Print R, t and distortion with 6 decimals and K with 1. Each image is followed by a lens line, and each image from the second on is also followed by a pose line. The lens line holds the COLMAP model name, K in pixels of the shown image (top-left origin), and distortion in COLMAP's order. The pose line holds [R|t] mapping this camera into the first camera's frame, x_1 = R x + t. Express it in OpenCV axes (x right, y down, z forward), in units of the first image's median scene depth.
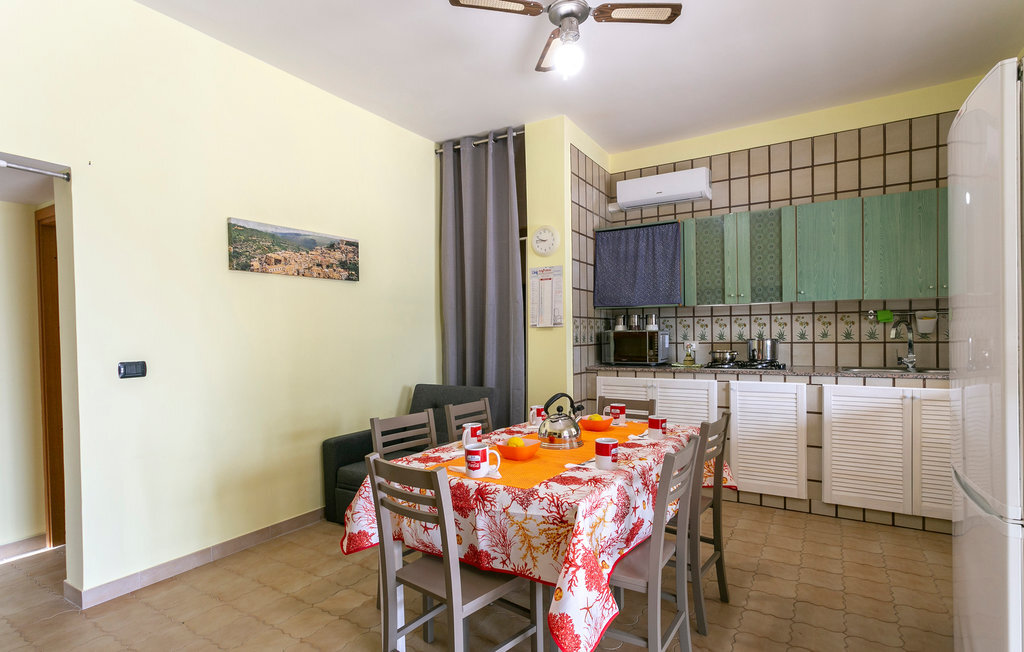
lens RADIAL K [[508.5, 0, 536.6], [0, 508.5, 343.2], [0, 0, 1]] dist [0.000429, 0.000128]
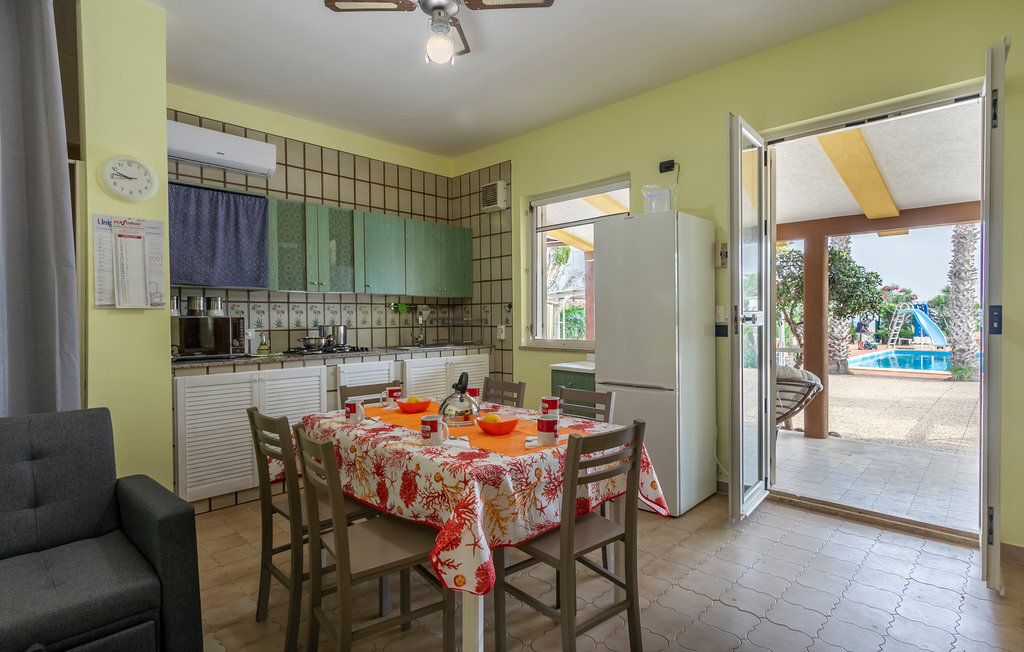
lens RADIAL K [[508.6, 0, 535.5], [0, 508.6, 321.1], [0, 0, 1]] dist [0.003064, 0.000385]
pose [[0.207548, 0.004842, 0.978213, -0.570750], [0.022422, 0.999701, -0.009705, 0.002944], [-0.977968, 0.023947, 0.207377, 0.381293]]
